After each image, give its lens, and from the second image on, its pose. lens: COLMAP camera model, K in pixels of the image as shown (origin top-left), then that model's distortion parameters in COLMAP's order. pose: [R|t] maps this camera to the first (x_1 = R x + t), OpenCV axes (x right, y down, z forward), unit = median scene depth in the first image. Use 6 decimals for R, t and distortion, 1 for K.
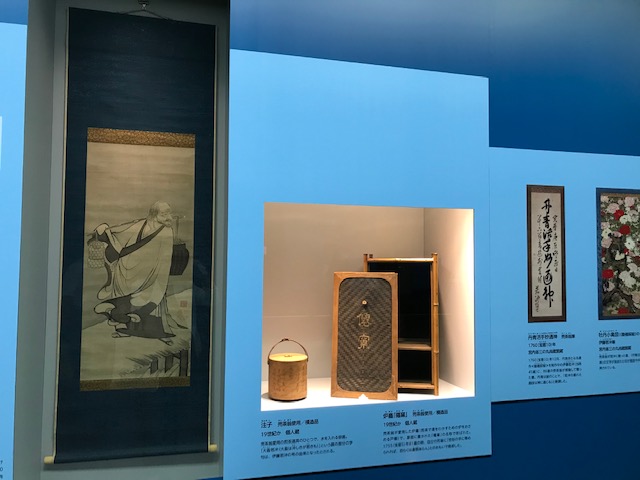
lens RADIAL K [[517.8, 0, 320.0], [0, 517.8, 240.0], [0, 0, 1]] dist [0.047832, -0.004553]
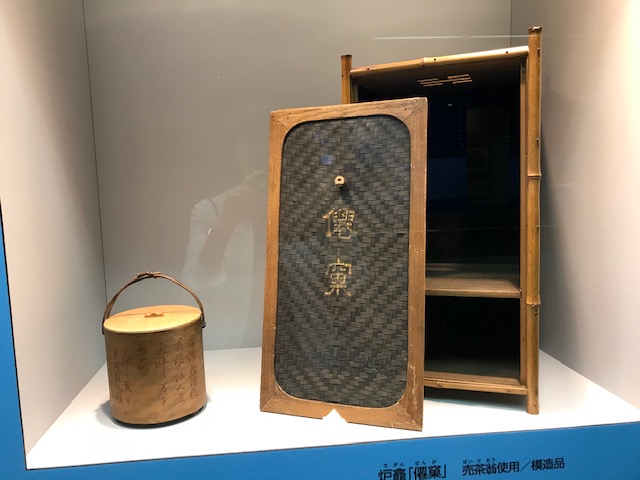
lens RADIAL K [[517.8, 0, 320.0], [0, 517.8, 240.0], [0, 0, 1]] dist [0.047832, -0.004553]
pose [[0.984753, -0.022414, -0.172509, 0.138106], [0.048161, 0.988030, 0.146552, 0.108131], [0.167160, -0.152625, 0.974045, 0.613272]]
